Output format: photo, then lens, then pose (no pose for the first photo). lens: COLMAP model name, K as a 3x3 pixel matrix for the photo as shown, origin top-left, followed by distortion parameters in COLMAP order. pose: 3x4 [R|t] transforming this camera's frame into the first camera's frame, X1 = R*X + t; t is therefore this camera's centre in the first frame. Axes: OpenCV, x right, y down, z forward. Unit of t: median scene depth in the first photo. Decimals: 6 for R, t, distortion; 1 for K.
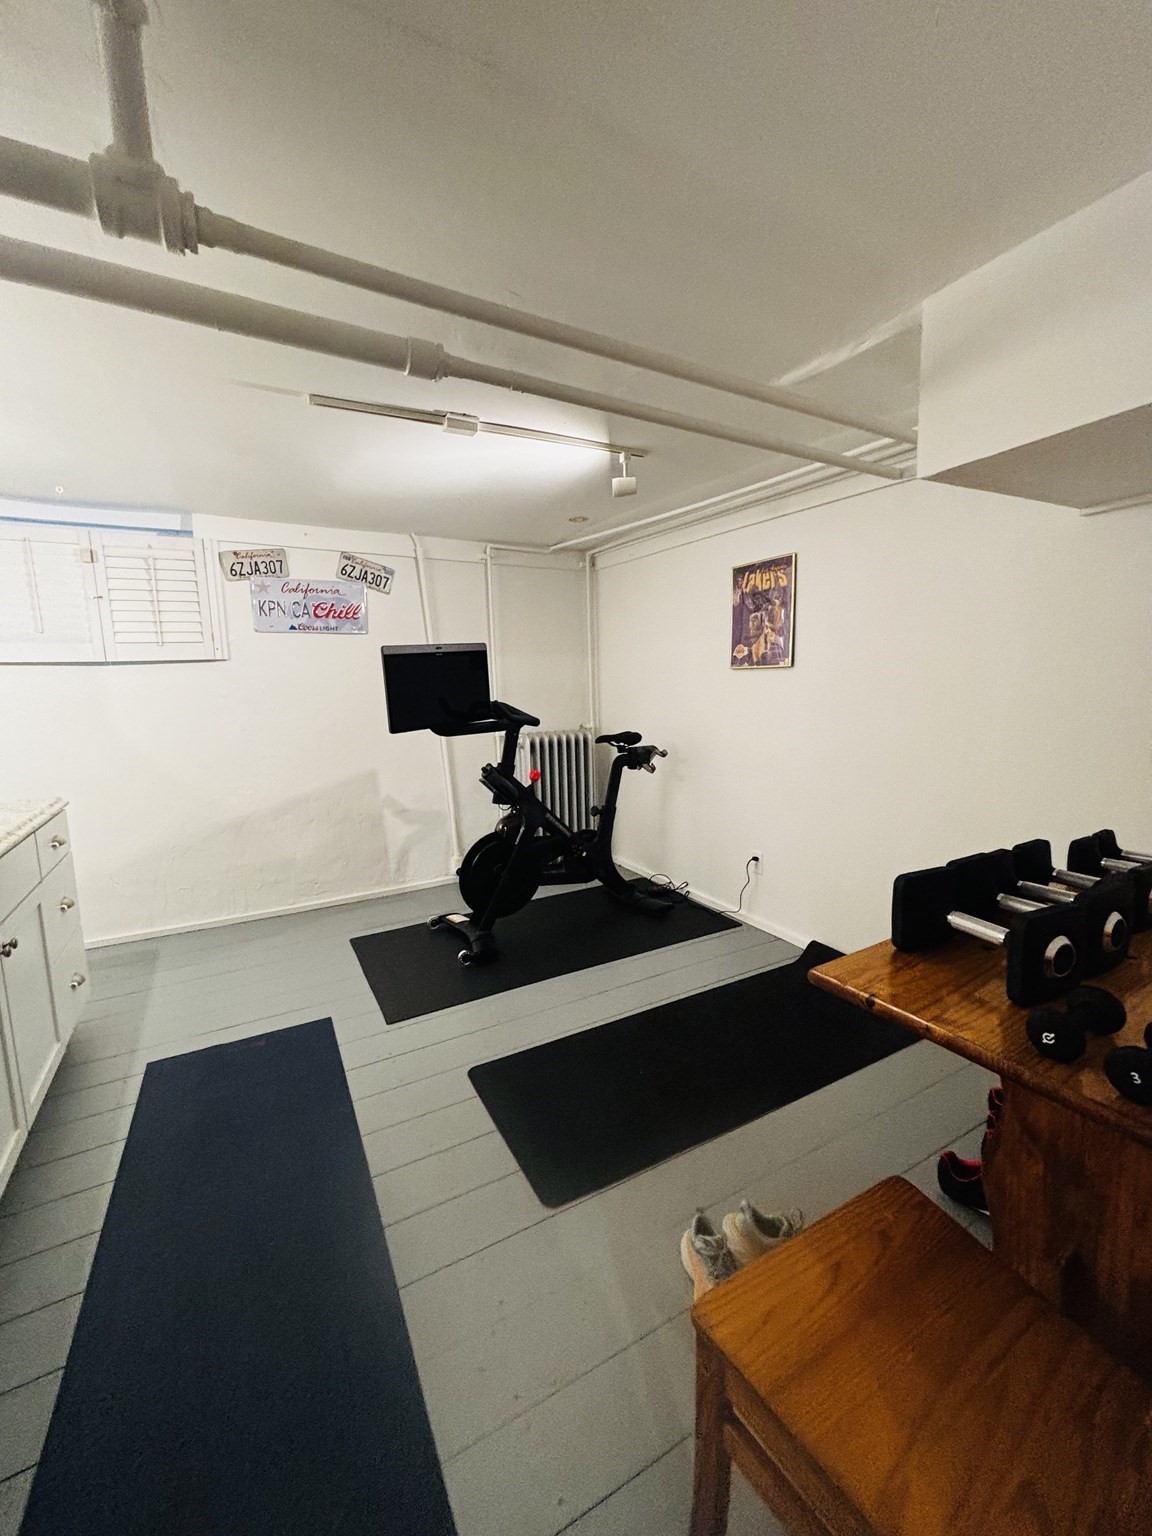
lens RADIAL K [[630.9, 0, 578.7], [0, 630.9, 767.2], [0, 0, 1]] dist [0.002653, 0.000670]
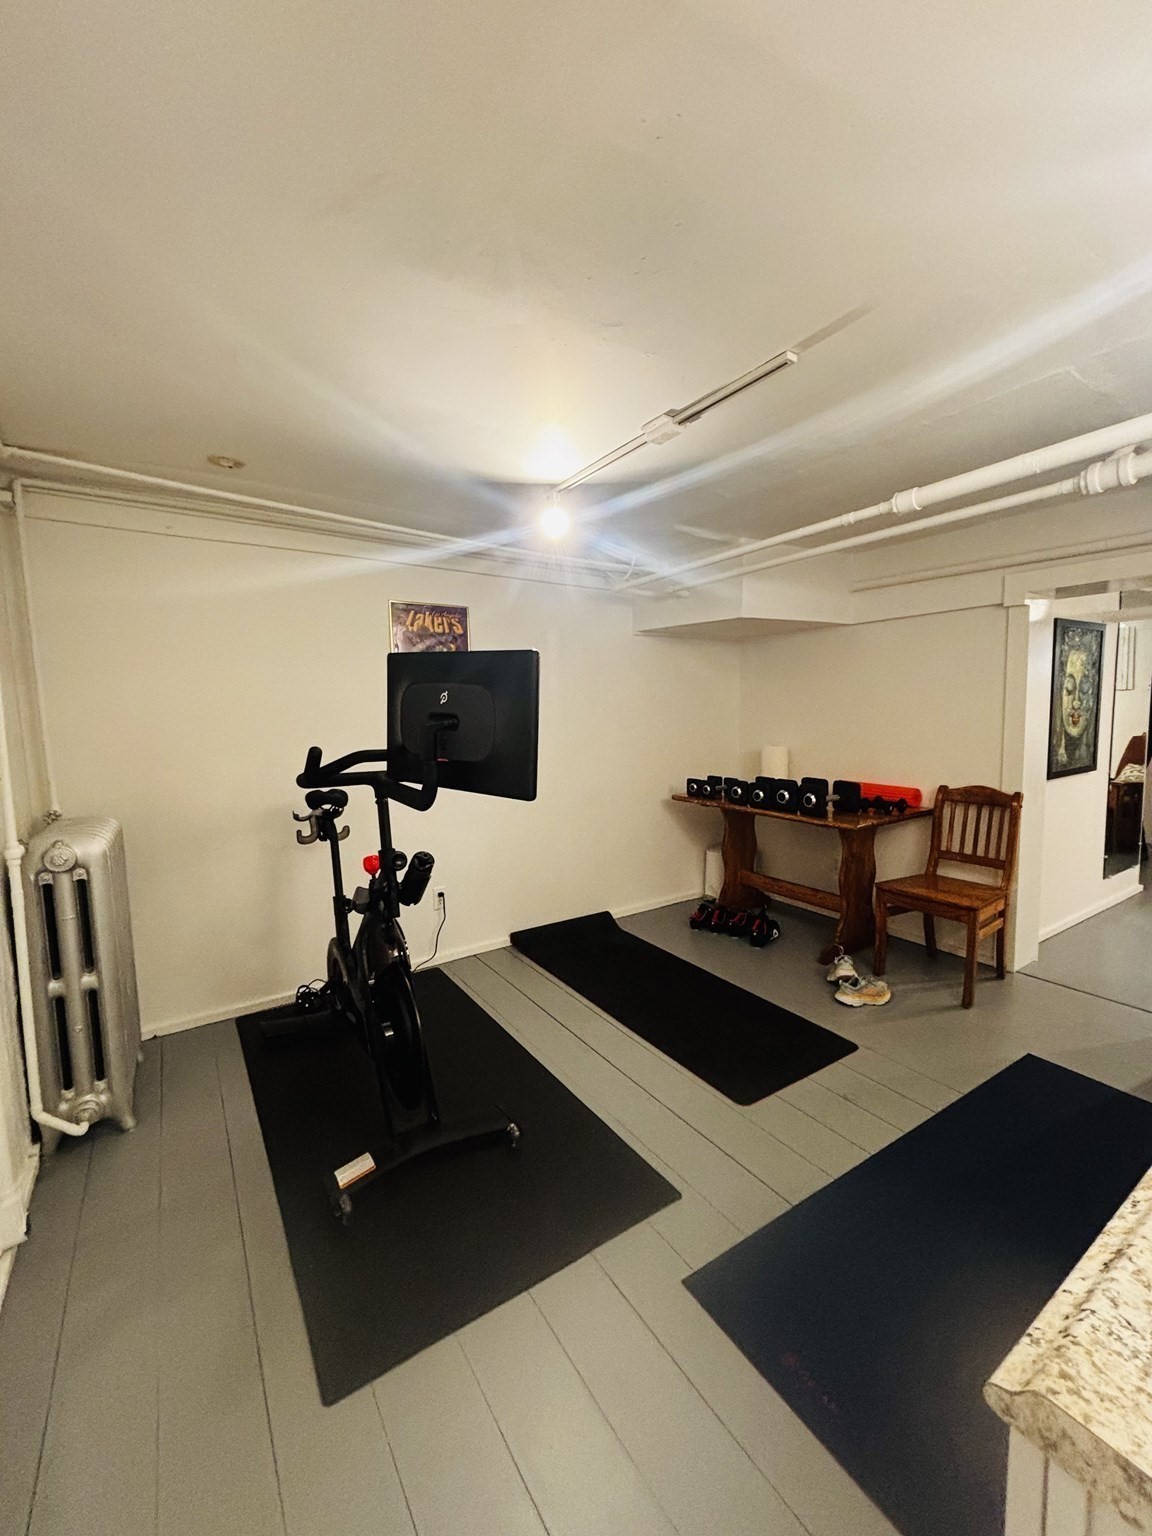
lens RADIAL K [[630.9, 0, 579.3], [0, 630.9, 768.0], [0, 0, 1]] dist [0.002653, 0.000670]
pose [[-0.076507, -0.064957, 0.994951, -0.762681], [0.164958, 0.983300, 0.076881, -0.100384], [-0.983329, 0.170007, -0.064514, 0.858227]]
